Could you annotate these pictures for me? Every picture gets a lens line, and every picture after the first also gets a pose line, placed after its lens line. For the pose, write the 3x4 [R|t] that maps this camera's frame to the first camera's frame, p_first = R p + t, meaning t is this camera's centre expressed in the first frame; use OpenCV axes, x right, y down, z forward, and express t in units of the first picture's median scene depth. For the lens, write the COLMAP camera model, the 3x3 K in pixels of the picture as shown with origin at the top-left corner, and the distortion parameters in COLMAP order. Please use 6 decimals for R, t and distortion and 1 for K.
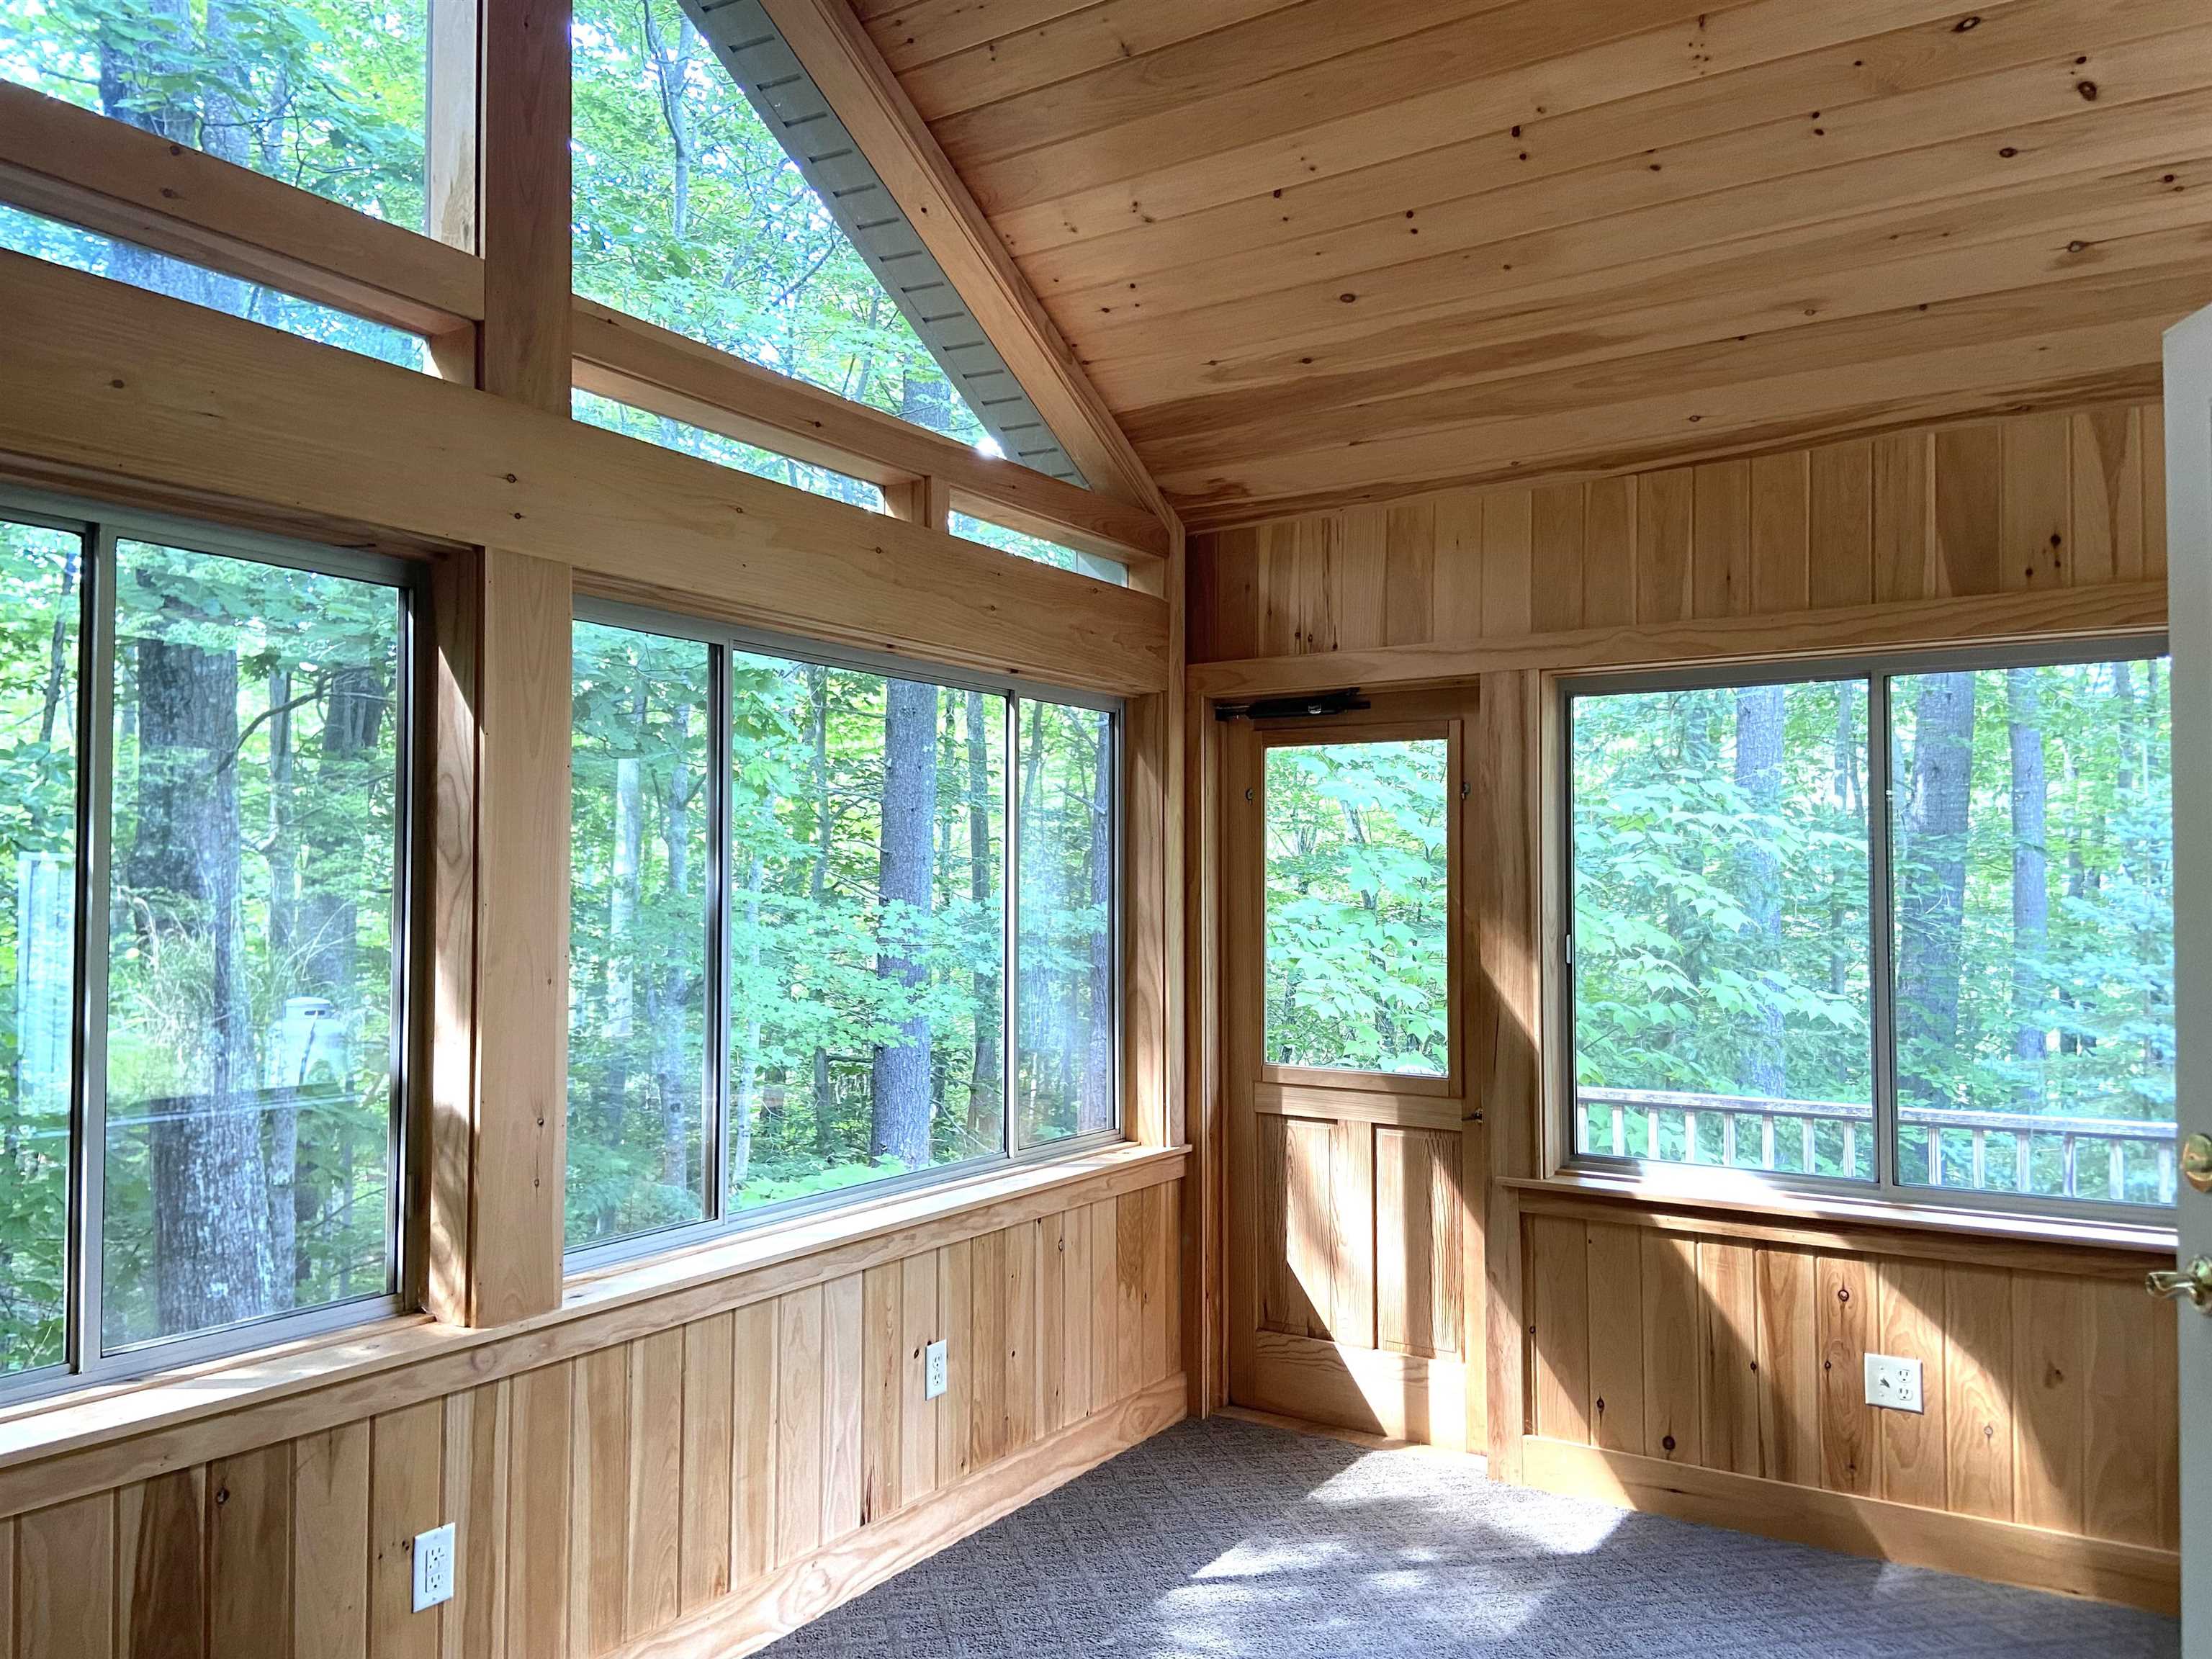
lens RADIAL K [[1667.0, 0, 1102.4], [0, 1667.0, 811.2], [0, 0, 1]] dist [0.078651, -0.007420]
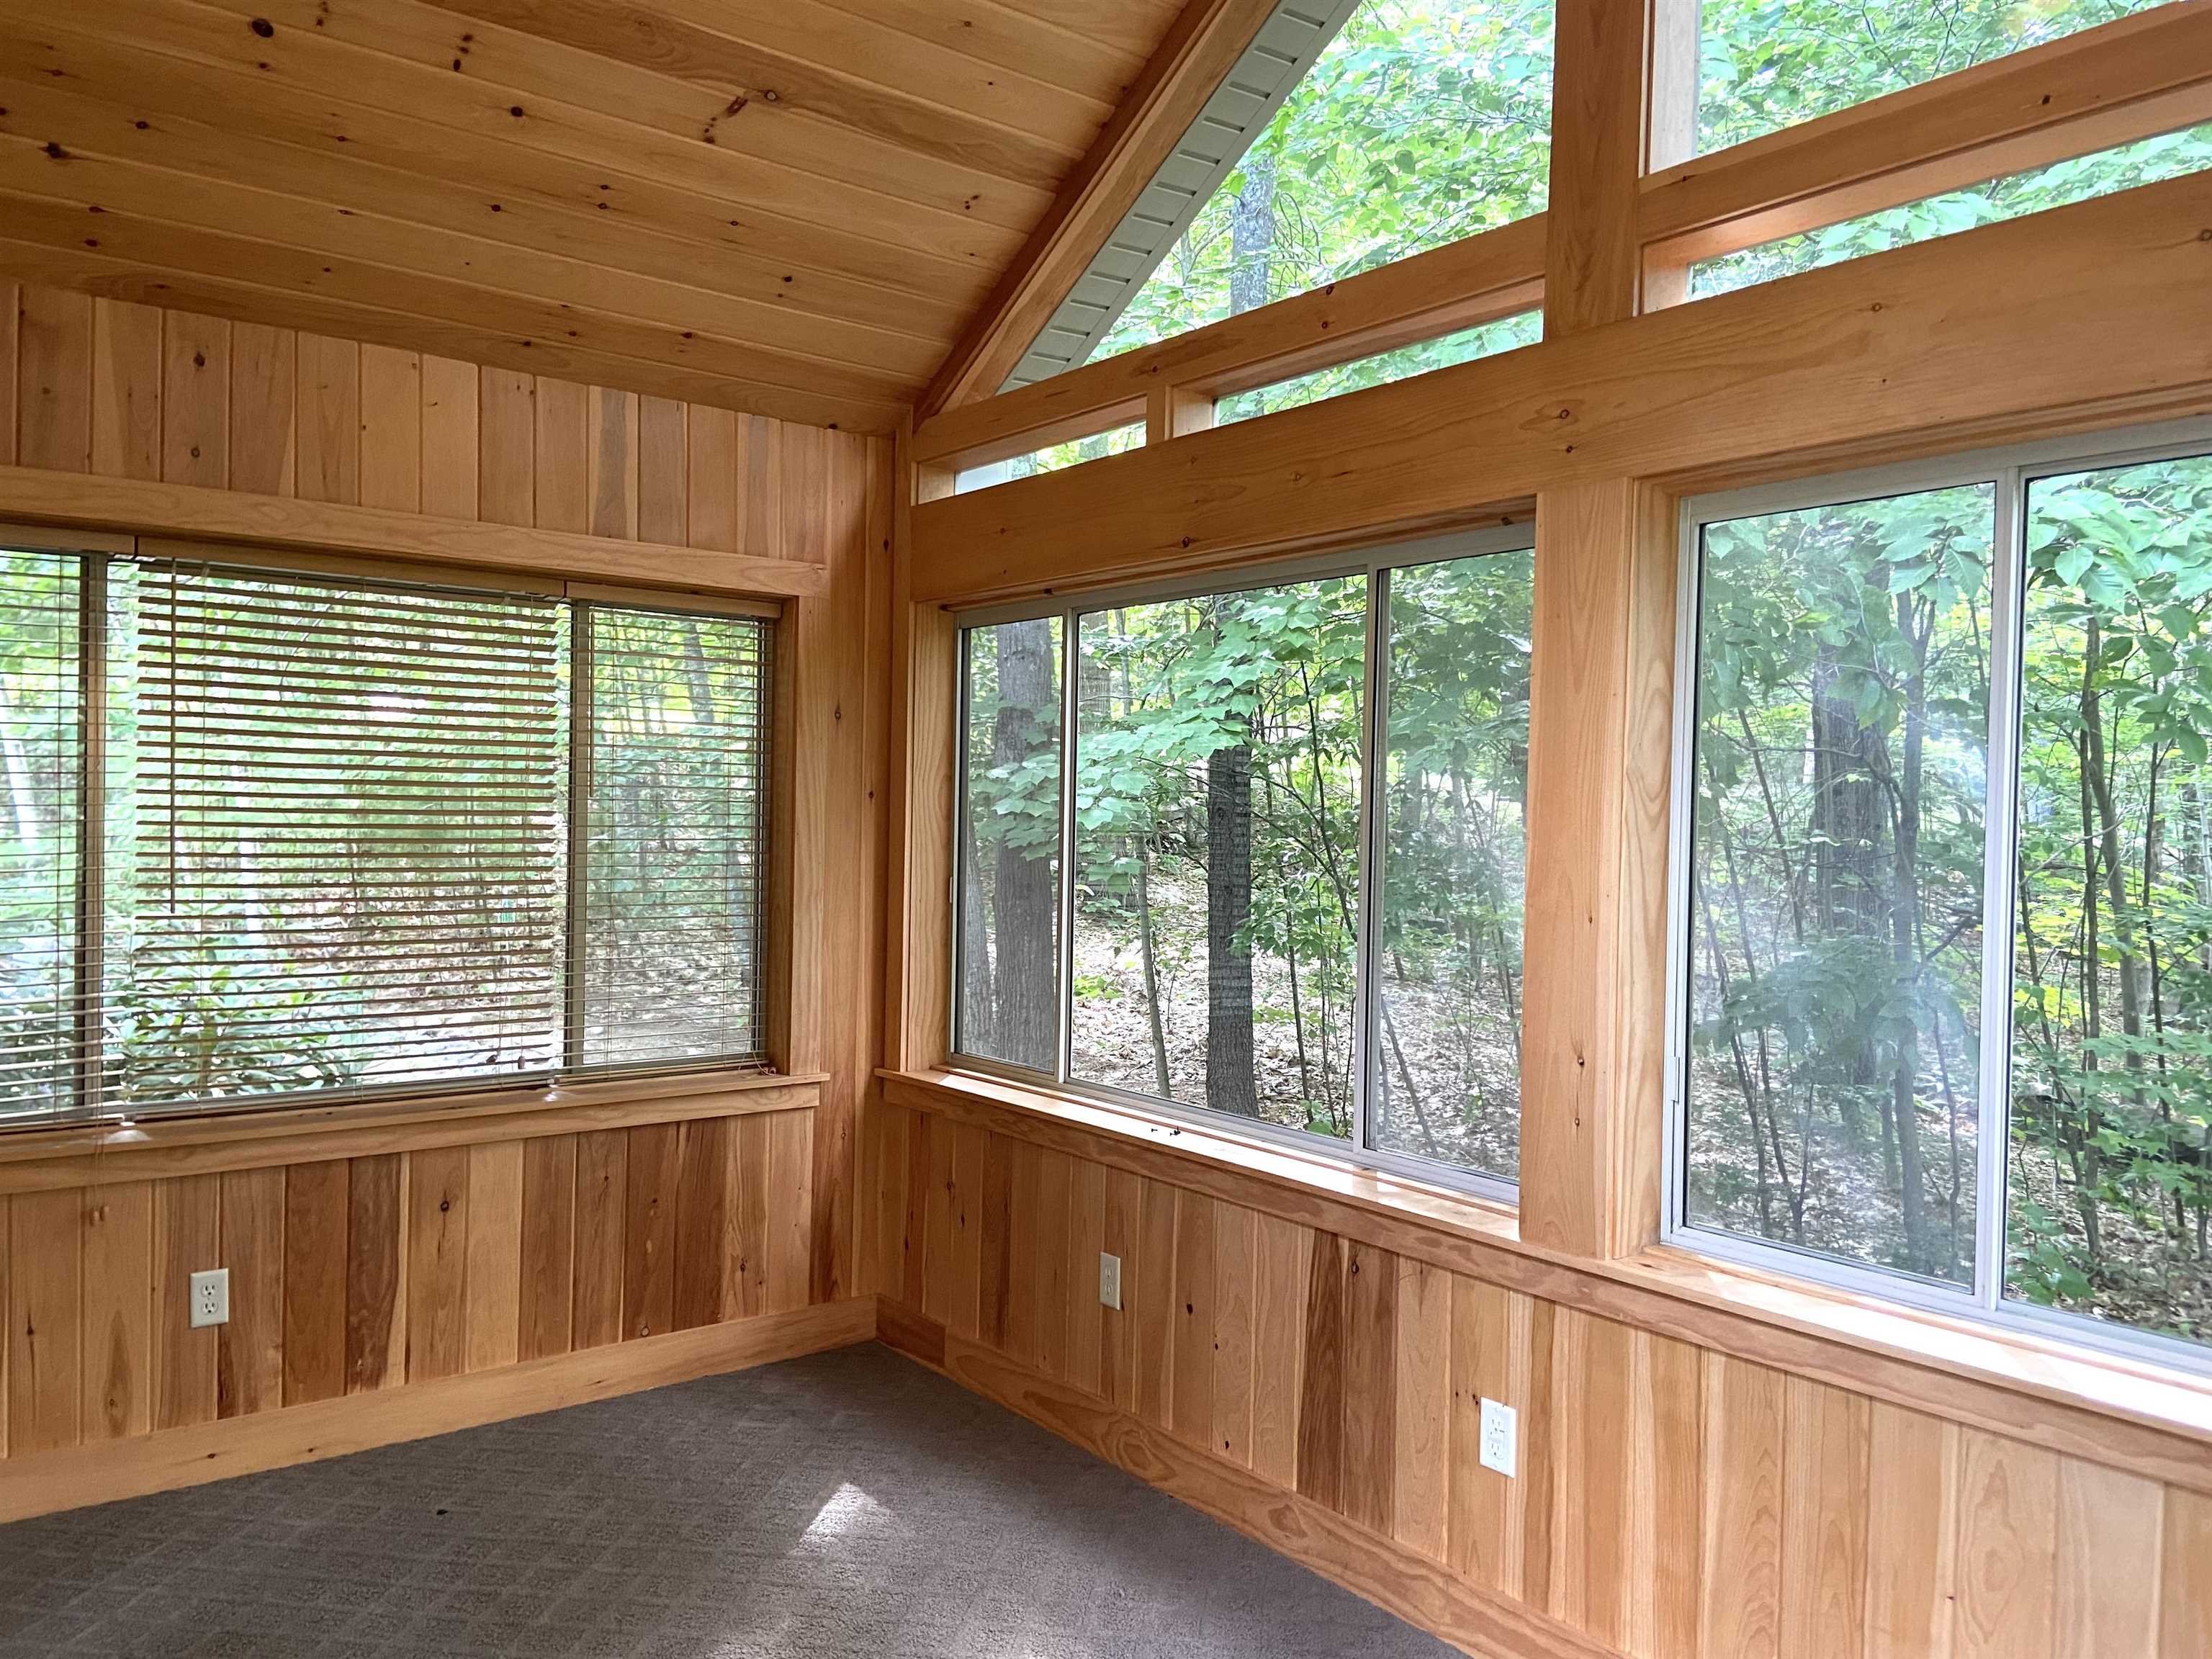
lens RADIAL K [[1667.0, 0, 1102.4], [0, 1667.0, 811.2], [0, 0, 1]] dist [0.078651, -0.007420]
pose [[-0.329472, -0.003111, -0.944160, 0.718998], [0.033478, 0.999327, -0.014975, 0.045650], [0.943572, -0.036543, -0.329146, 1.122221]]
